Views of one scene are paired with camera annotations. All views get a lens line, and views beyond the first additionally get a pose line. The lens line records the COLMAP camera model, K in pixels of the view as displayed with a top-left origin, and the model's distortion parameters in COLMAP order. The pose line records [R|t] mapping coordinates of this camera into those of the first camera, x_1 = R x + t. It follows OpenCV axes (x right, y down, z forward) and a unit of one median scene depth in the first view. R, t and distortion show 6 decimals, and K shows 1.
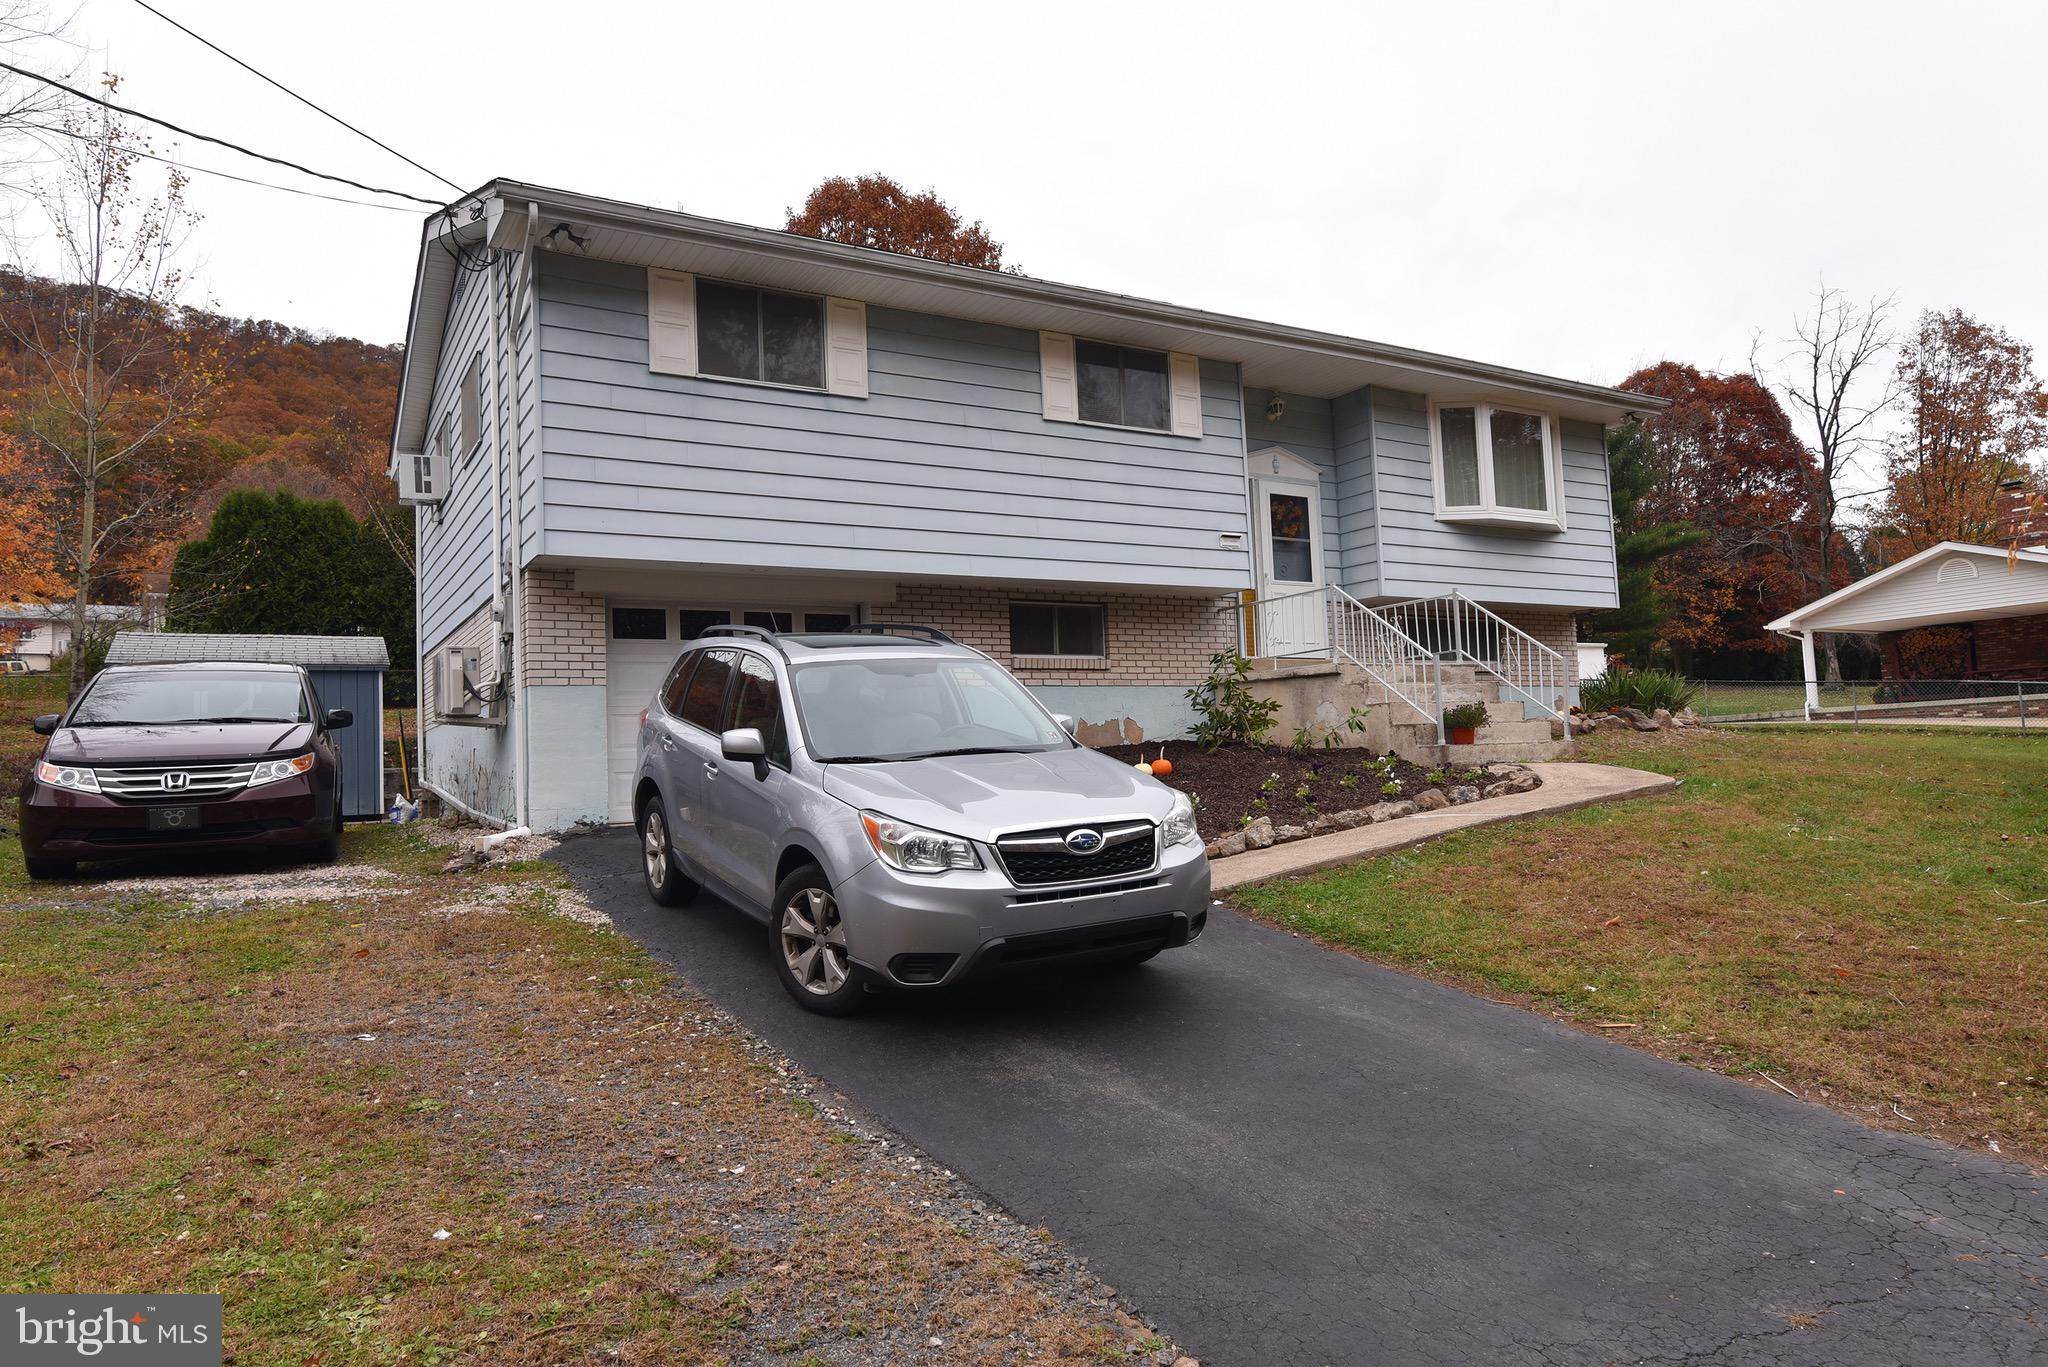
lens RADIAL K [[1288.3, 0, 1028.4], [0, 1288.3, 684.6], [0, 0, 1]] dist [0.004998, -0.000298]
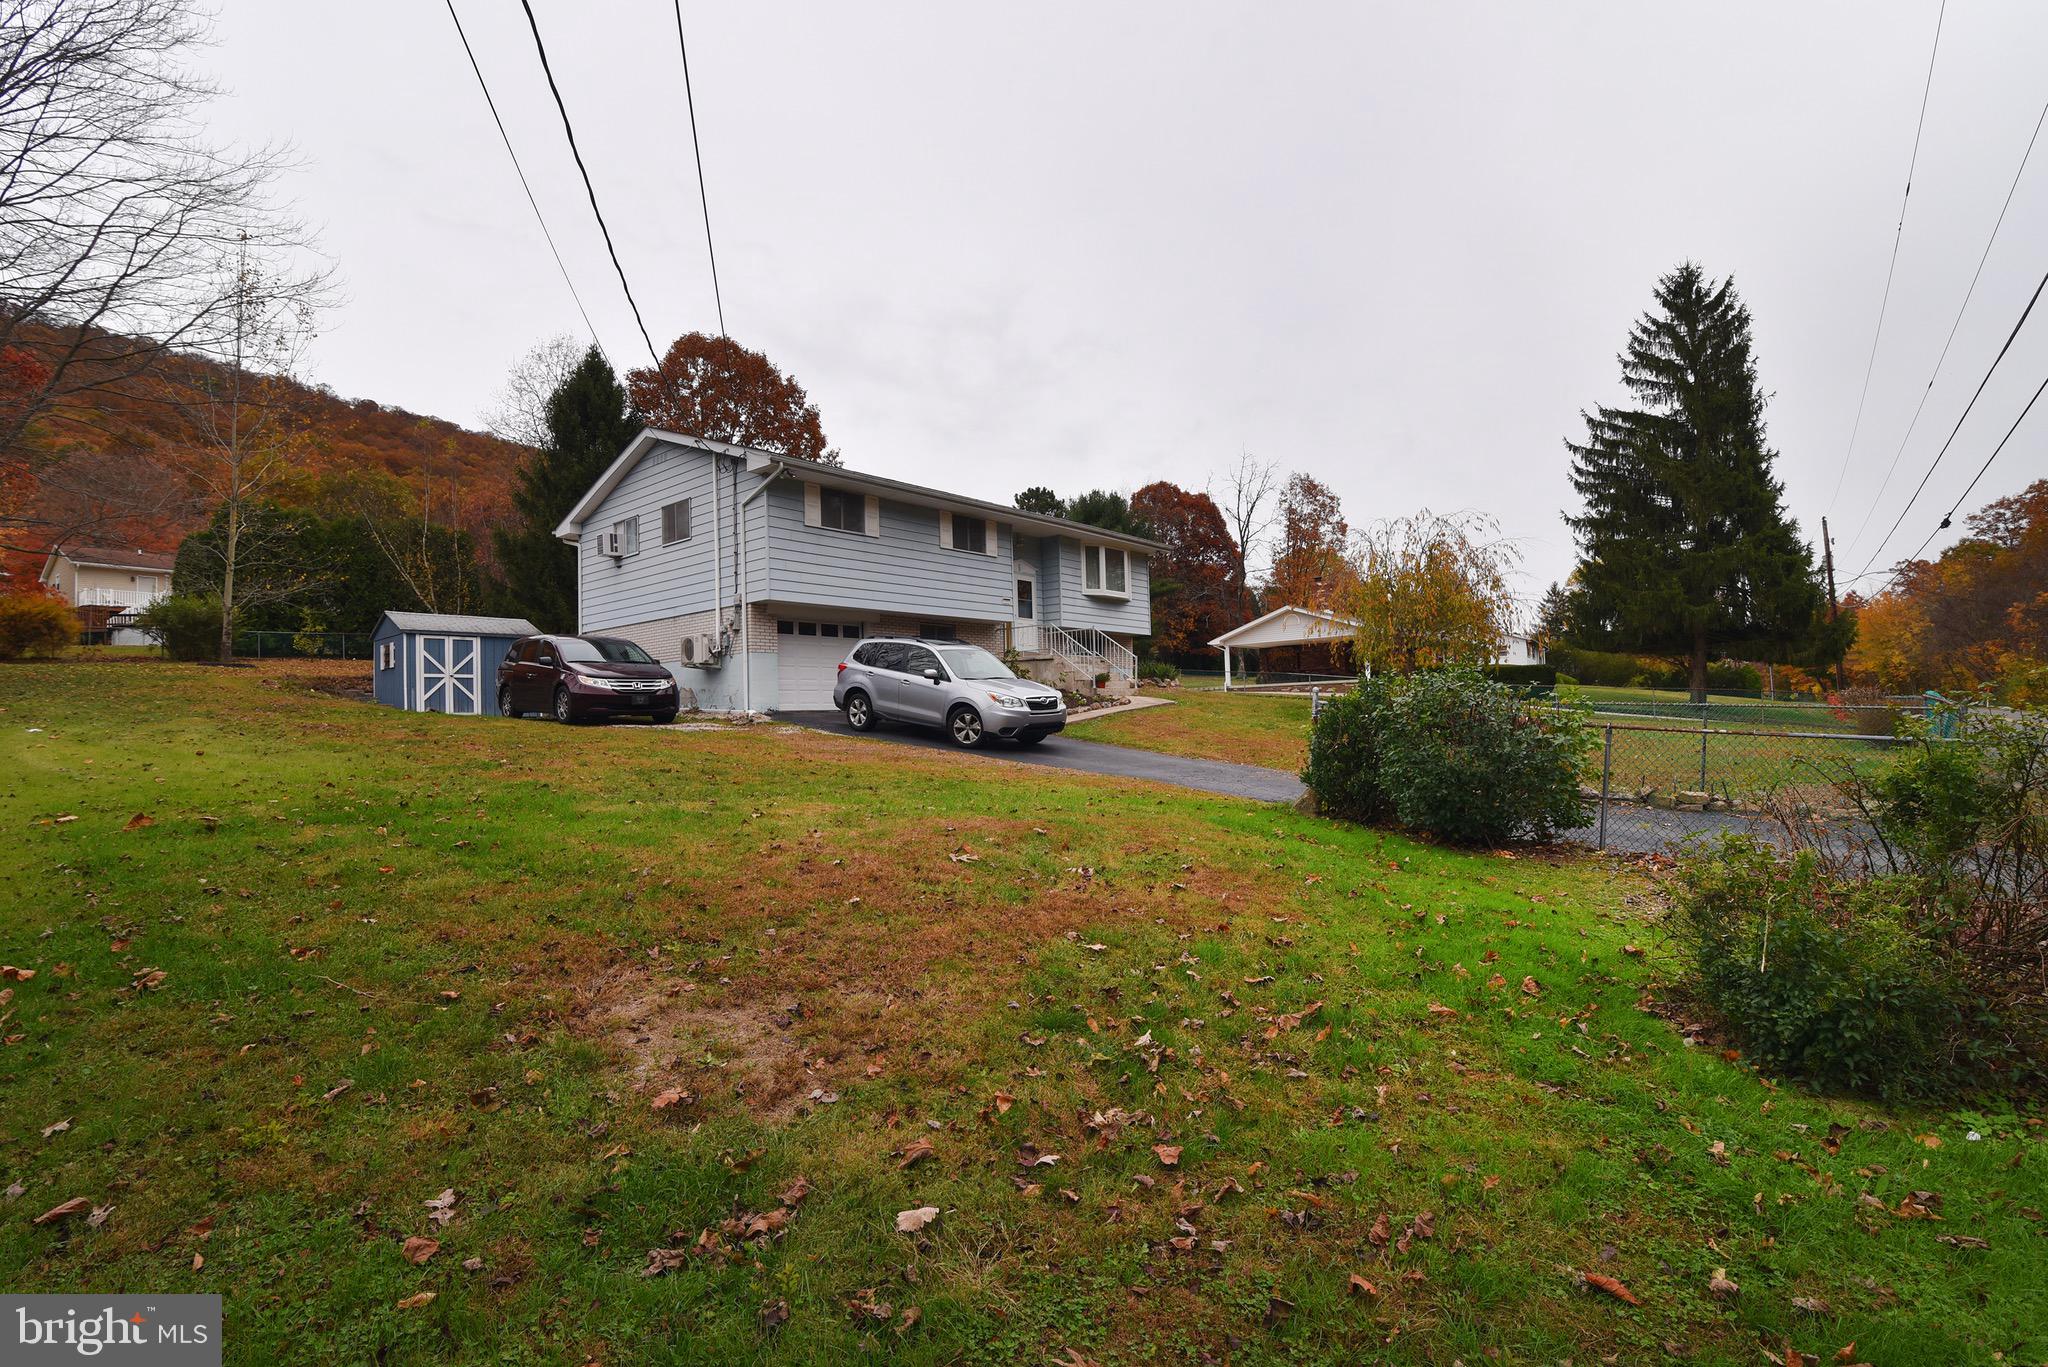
lens RADIAL K [[931.0, 0, 1022.9], [0, 931.0, 681.5], [0, 0, 1]] dist [-0.001542, -0.000210]
pose [[0.948052, 0.028892, 0.316799, -0.278988], [-0.034578, 0.999326, 0.012341, 0.010236], [-0.316229, -0.022654, 0.948412, -0.498840]]
